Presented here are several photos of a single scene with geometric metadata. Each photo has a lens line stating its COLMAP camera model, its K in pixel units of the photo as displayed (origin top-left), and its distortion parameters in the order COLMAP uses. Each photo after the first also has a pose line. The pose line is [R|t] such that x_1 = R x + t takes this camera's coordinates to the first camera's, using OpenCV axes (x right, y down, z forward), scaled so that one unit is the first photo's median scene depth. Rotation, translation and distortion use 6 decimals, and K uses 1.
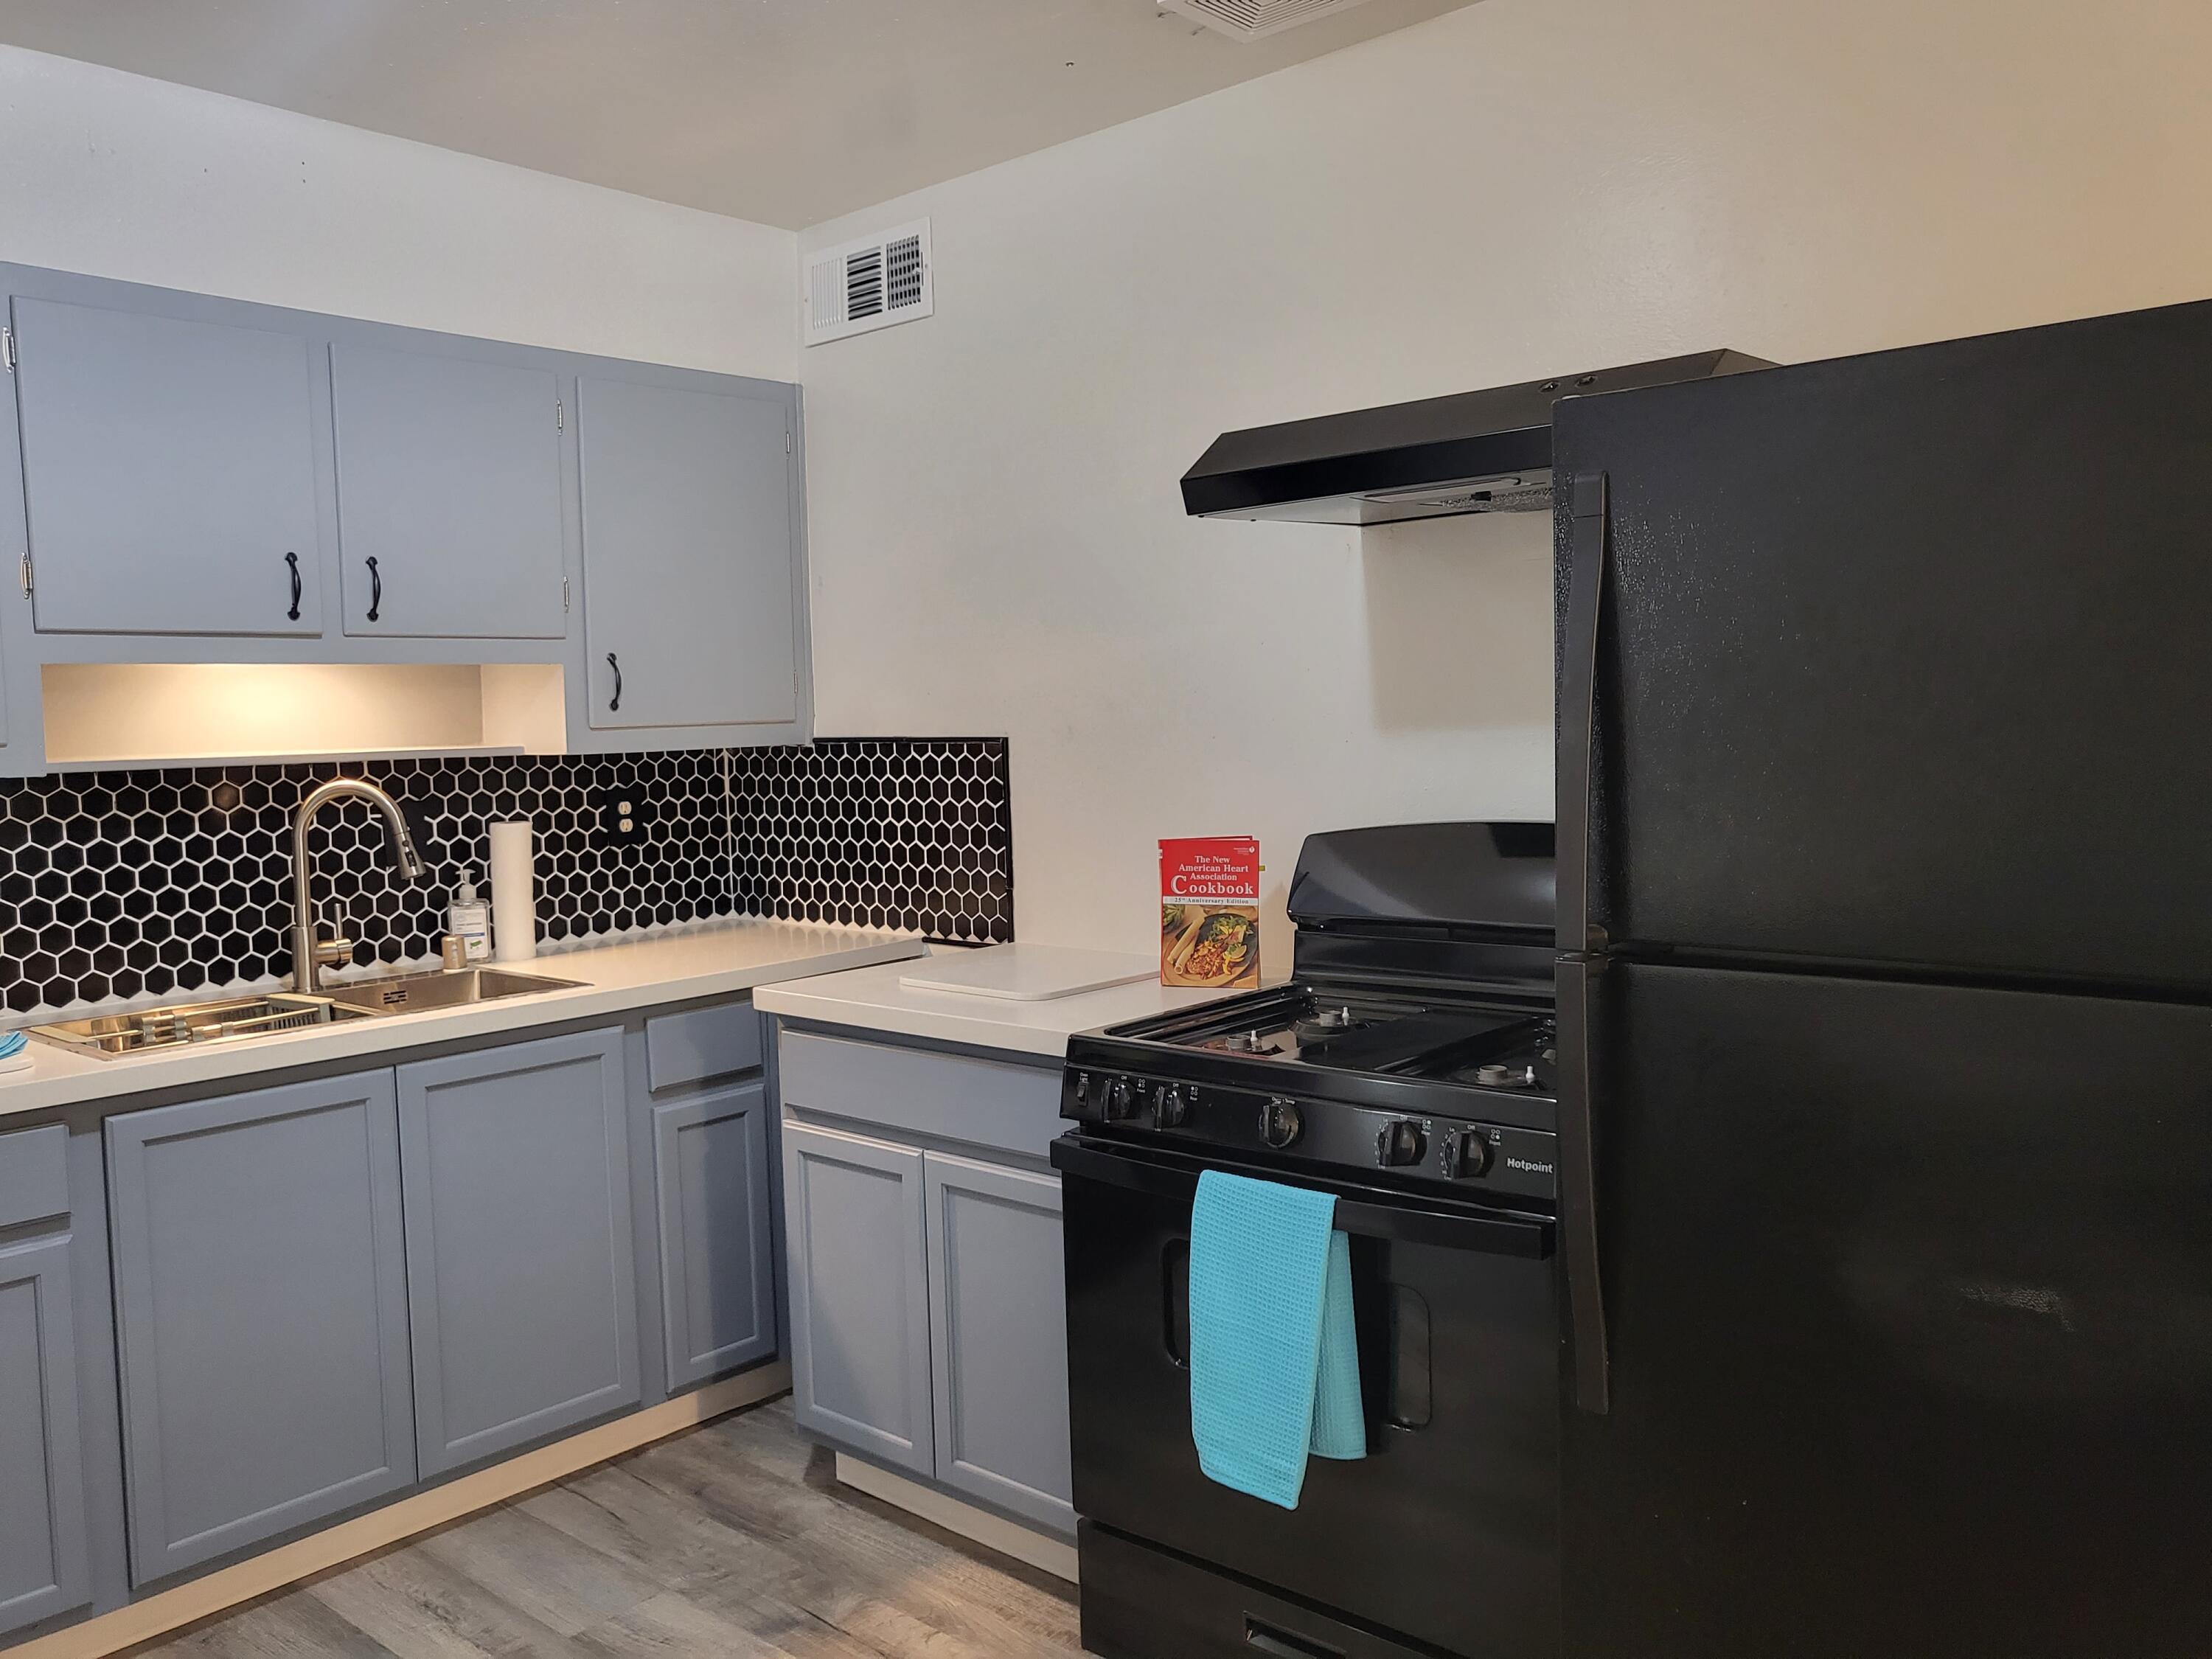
lens RADIAL K [[1723.1, 0, 1091.4], [0, 1723.1, 820.5], [0, 0, 1]] dist [-0.023969, 0.067614]
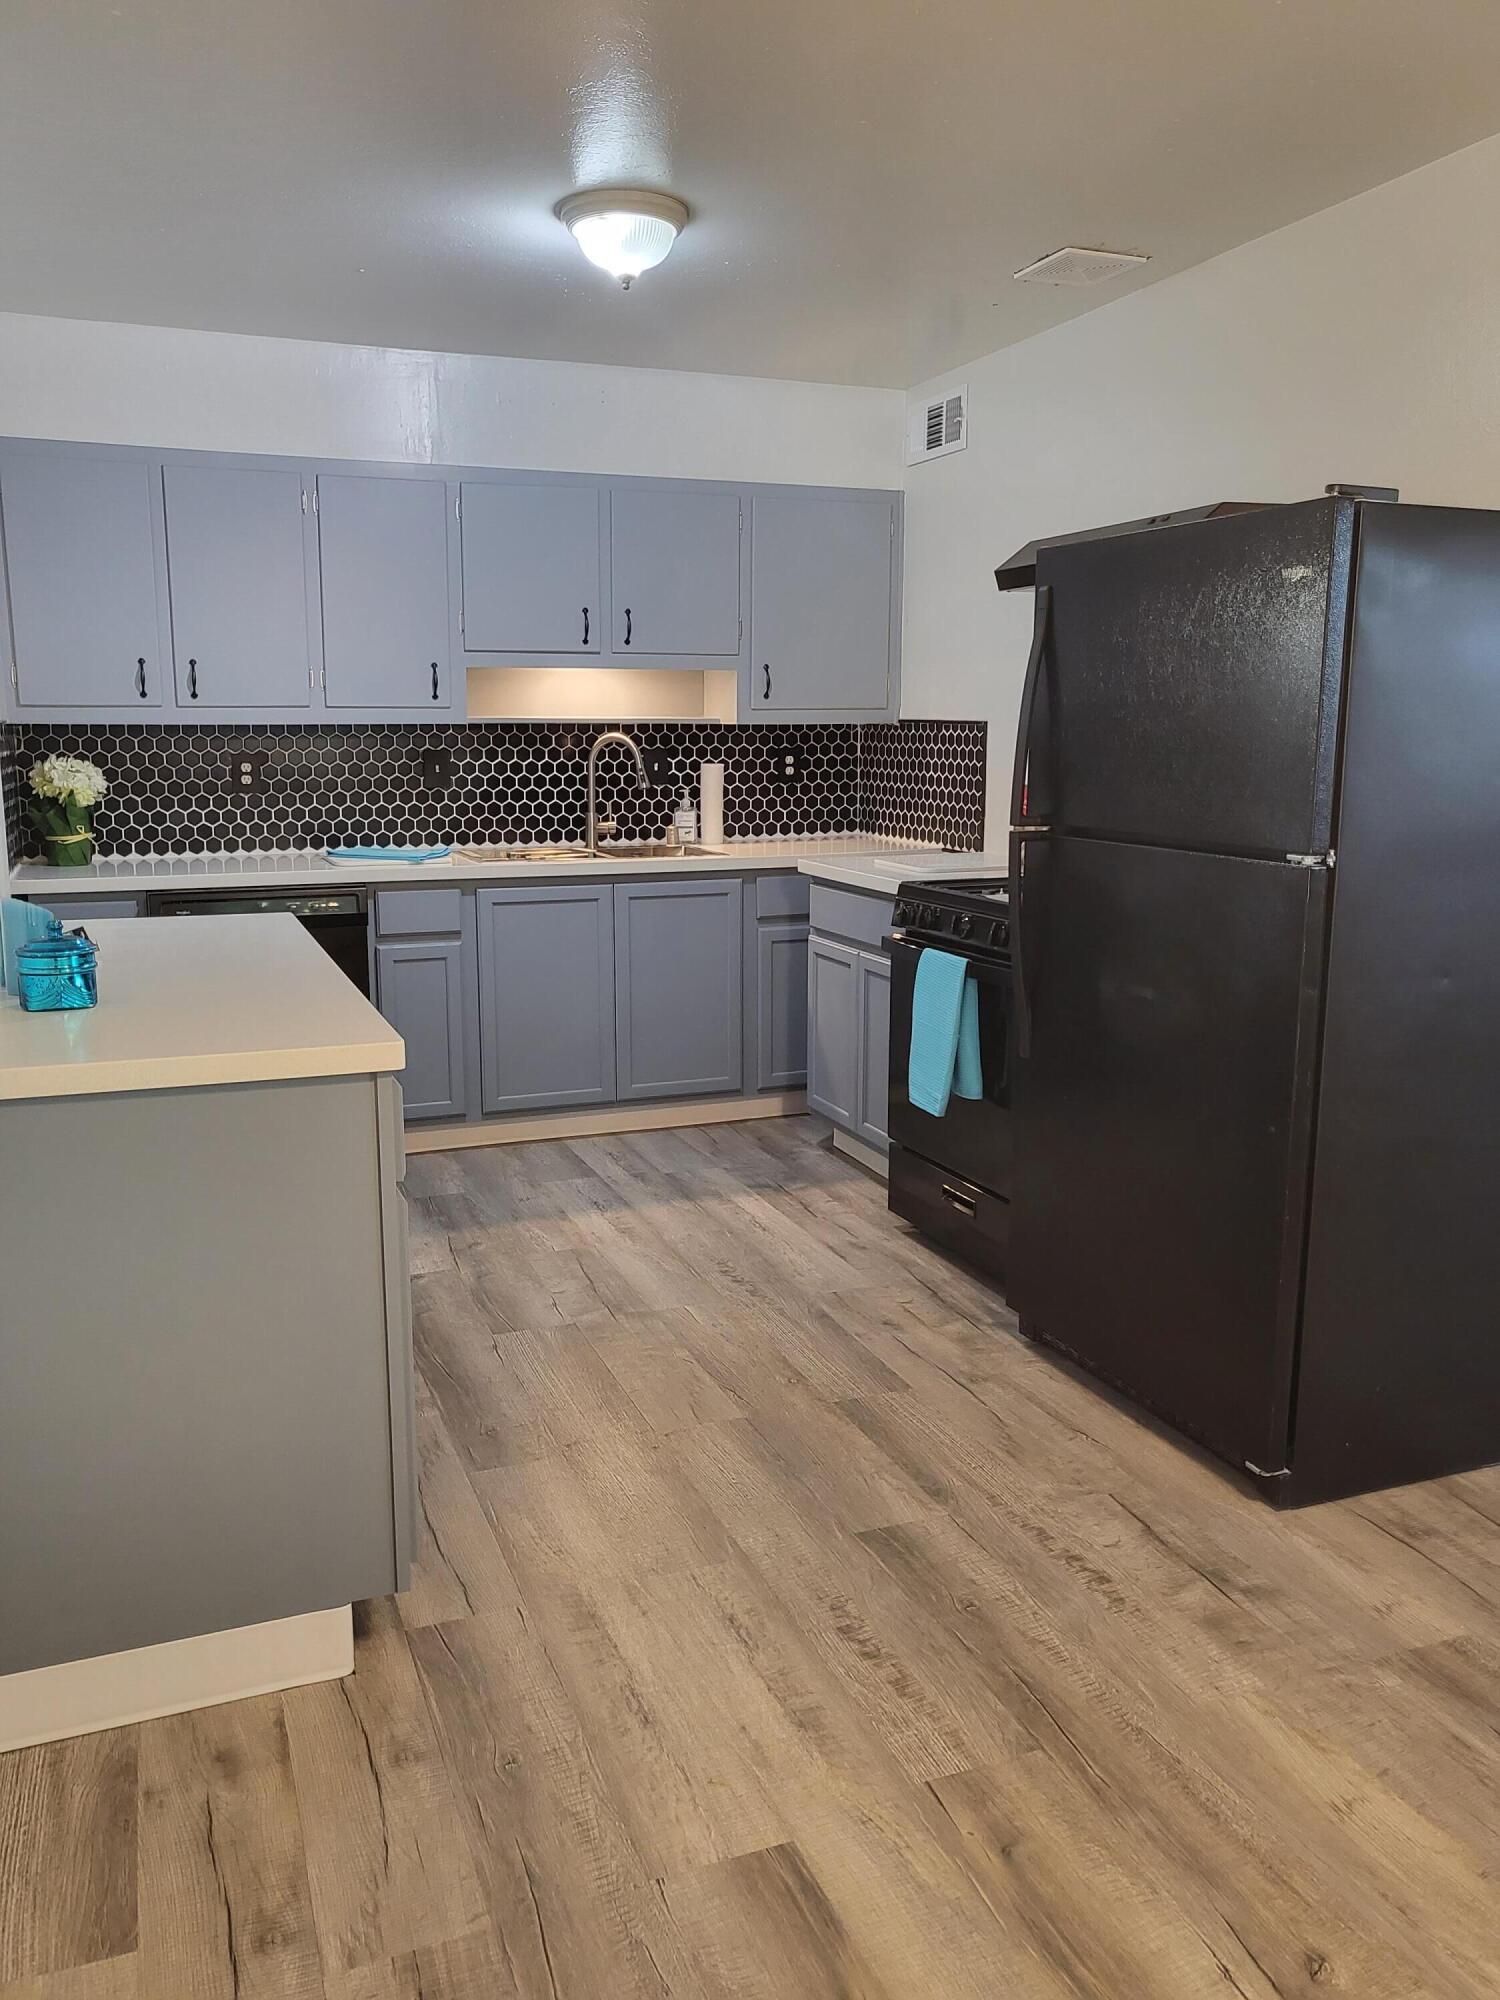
lens RADIAL K [[1558.0, 0, 738.9], [0, 1558.0, 979.1], [0, 0, 1]] dist [-0.023969, 0.067614]
pose [[0.890759, 0.103618, -0.442507, 0.395801], [-0.054562, 0.991002, 0.122220, 0.023061], [0.451190, -0.084725, 0.888397, -0.386044]]
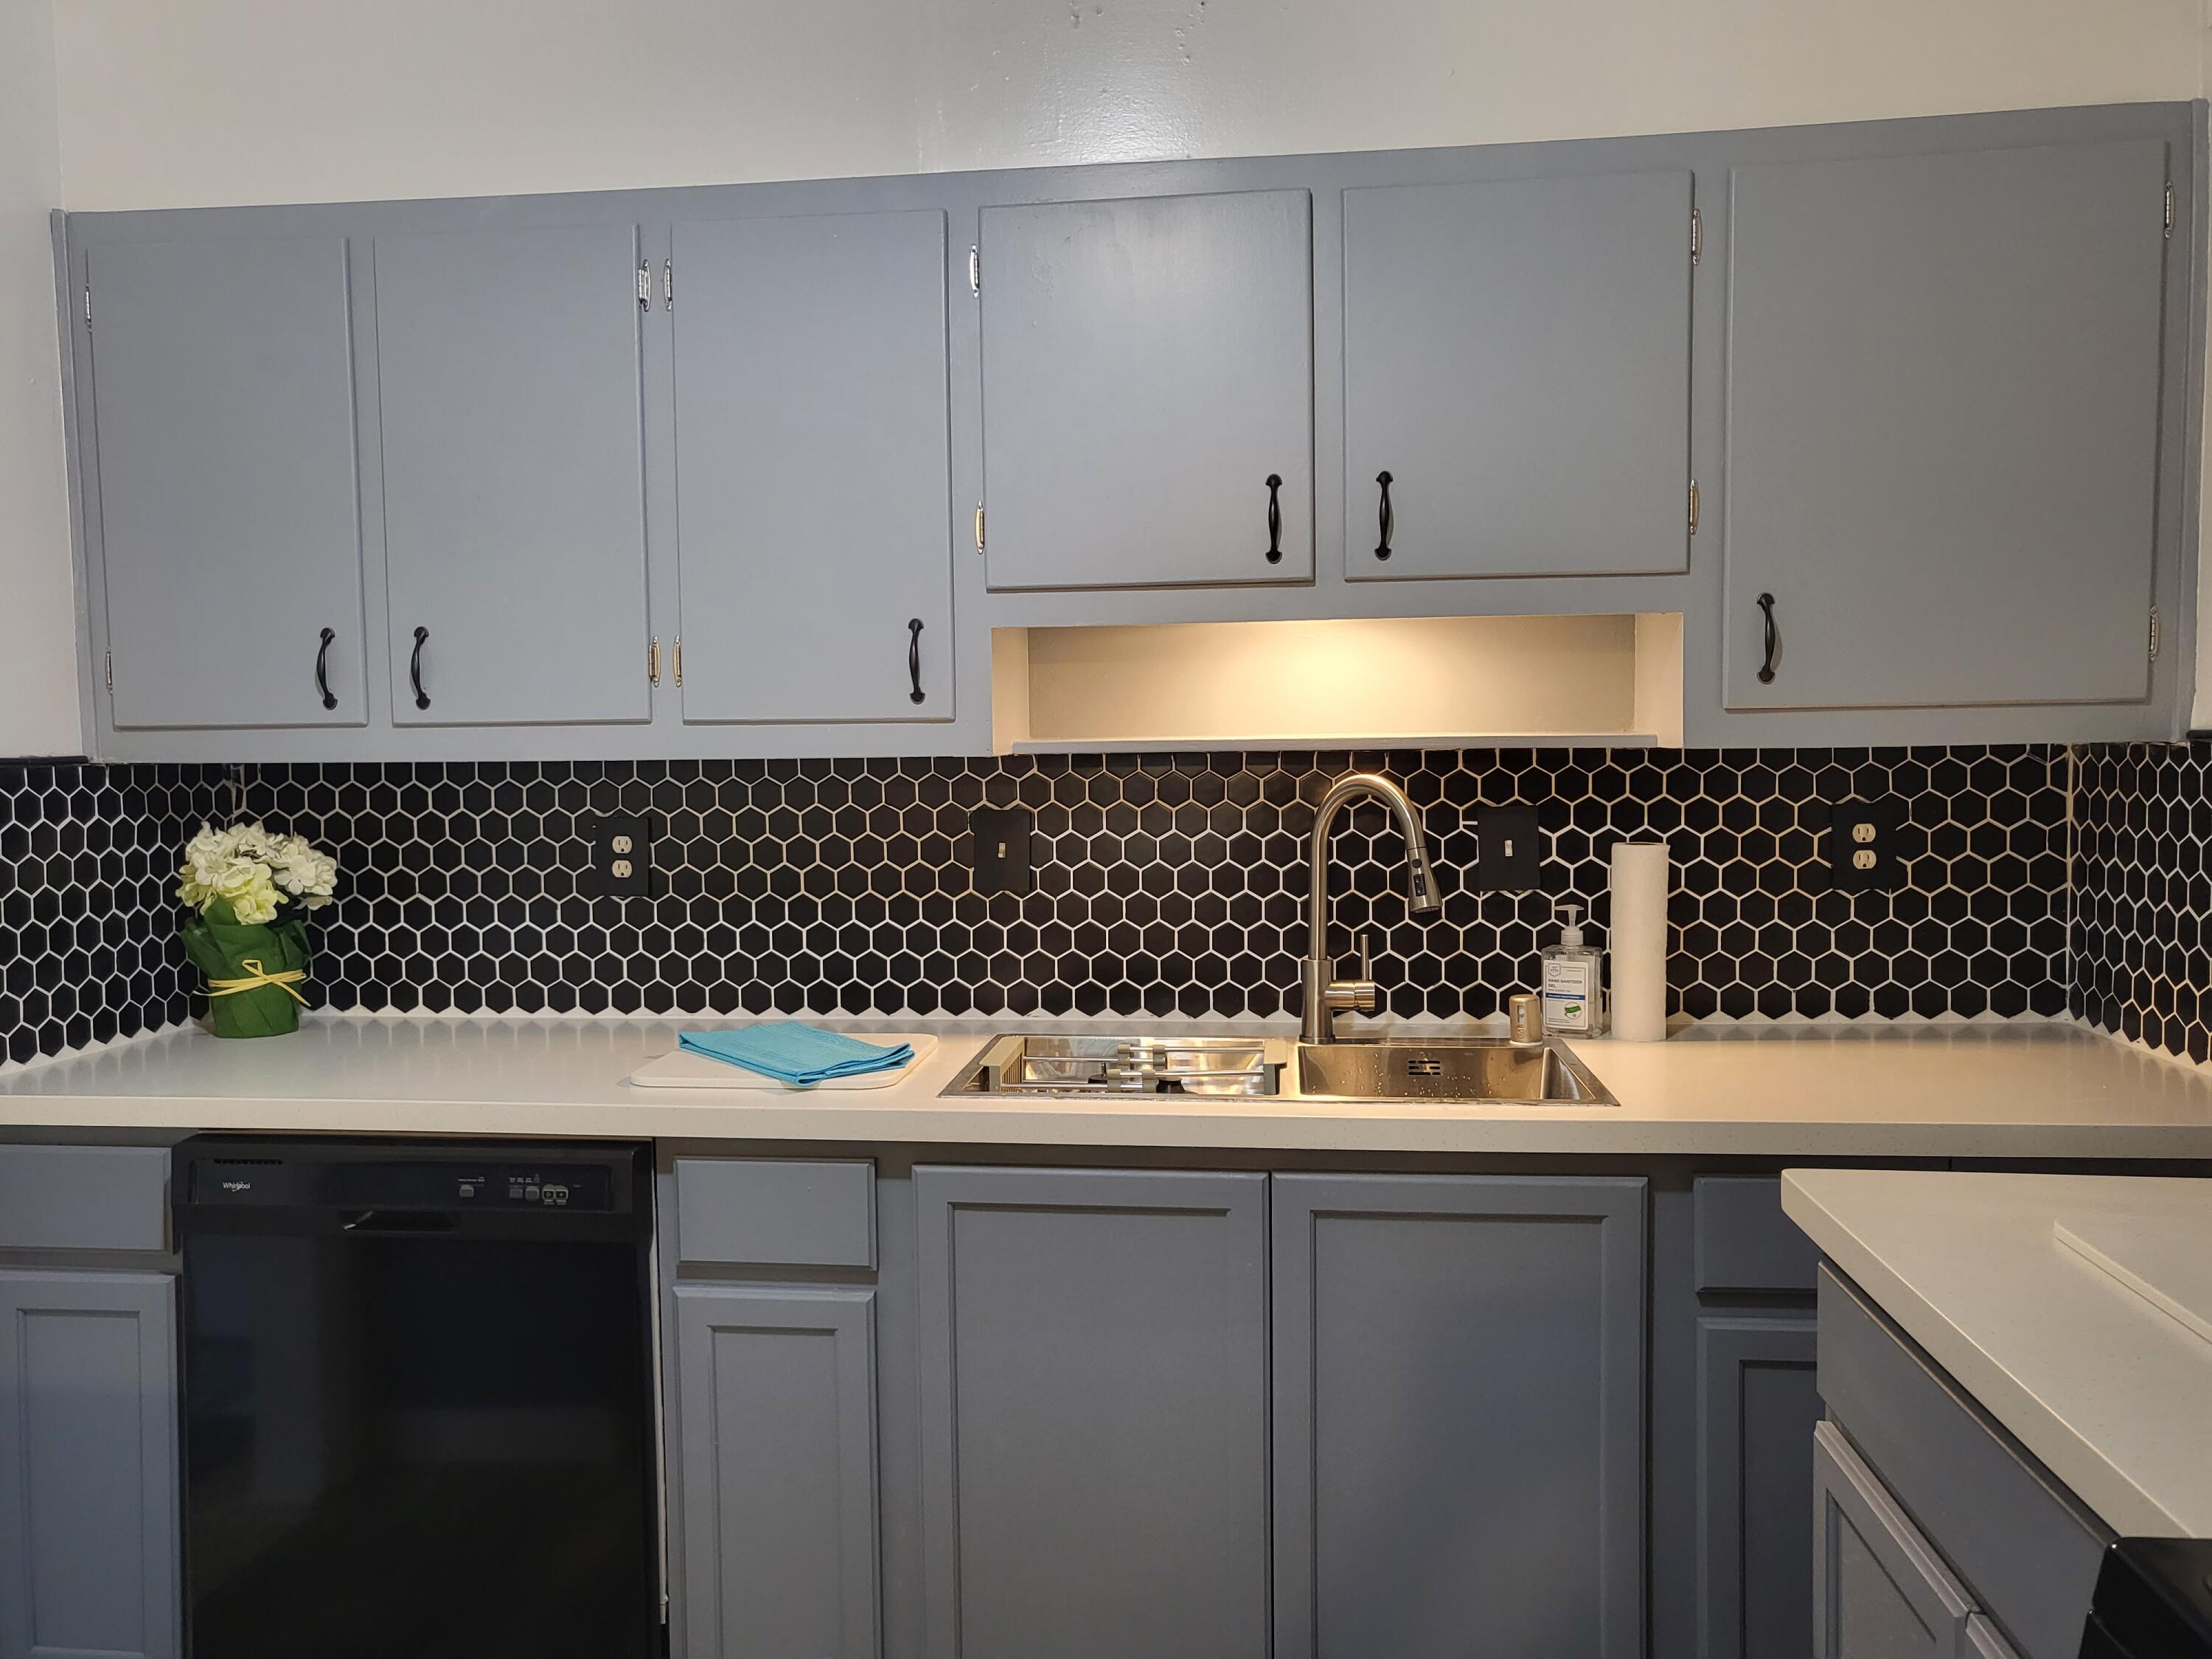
lens RADIAL K [[1723.1, 0, 1071.2], [0, 1723.1, 827.8], [0, 0, 1]] dist [-0.023969, 0.067614]
pose [[0.567115, 0.062316, -0.821278, 0.104484], [-0.054890, 0.997776, 0.037805, -0.018874], [0.821808, 0.023640, 0.569275, 0.412962]]
